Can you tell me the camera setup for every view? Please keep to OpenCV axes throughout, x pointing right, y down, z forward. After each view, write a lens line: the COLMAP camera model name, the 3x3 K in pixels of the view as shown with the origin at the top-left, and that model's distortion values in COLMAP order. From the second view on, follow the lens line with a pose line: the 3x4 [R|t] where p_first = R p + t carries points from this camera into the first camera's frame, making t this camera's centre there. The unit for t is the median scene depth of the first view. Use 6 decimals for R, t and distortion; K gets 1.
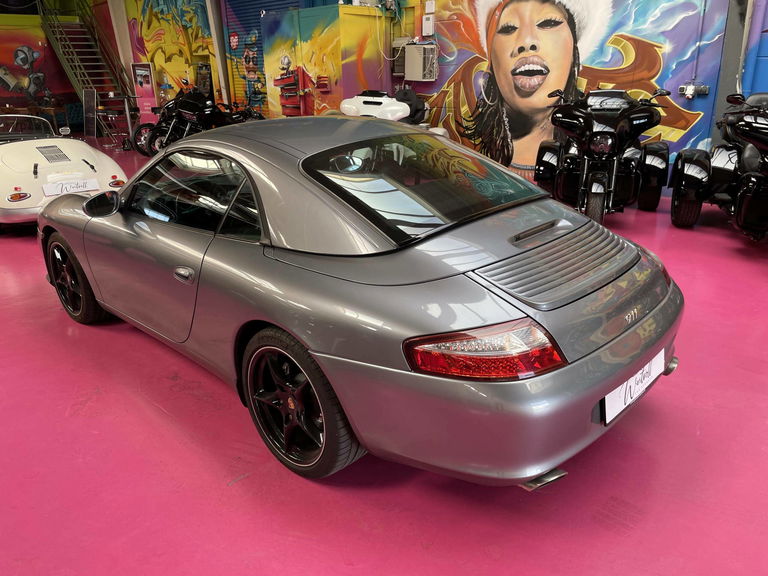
lens RADIAL K [[610.4, 0, 383.7], [0, 610.4, 288.4], [0, 0, 1]] dist [0.041101, -0.071559]
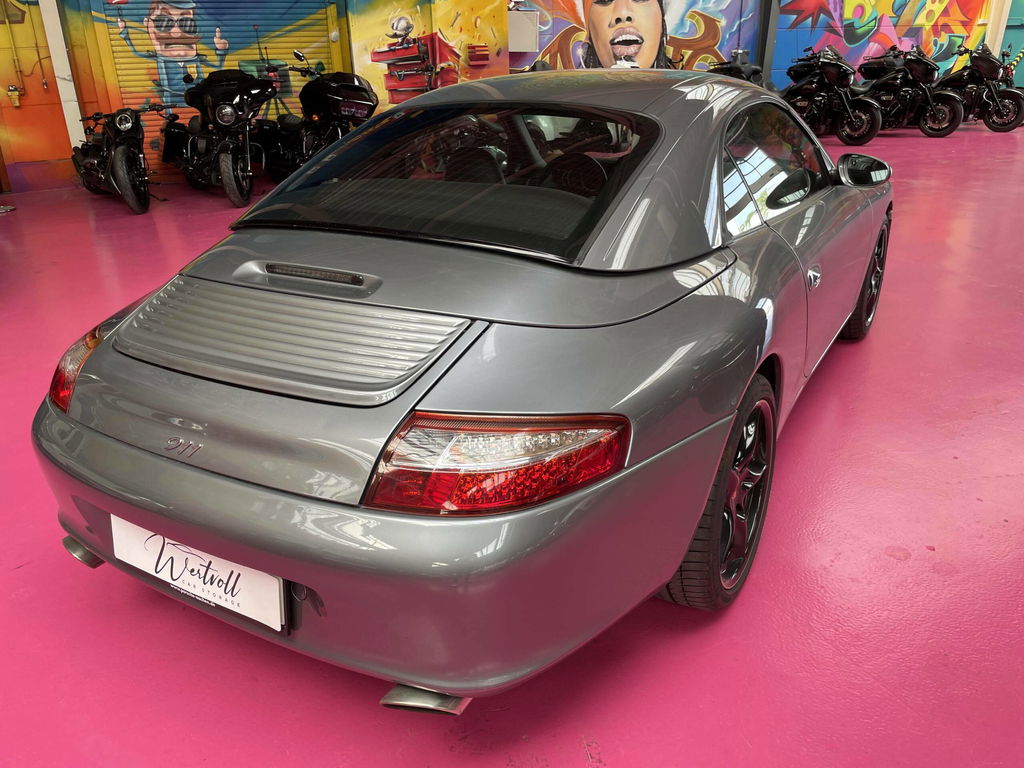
lens RADIAL K [[813.8, 0, 512.0], [0, 813.8, 385.0], [0, 0, 1]] dist [0.041101, -0.071559]
pose [[0.321421, -0.348145, 0.880615, -1.282258], [0.336639, 0.911223, 0.237374, -0.201956], [-0.885078, 0.220153, 0.410085, 0.690644]]
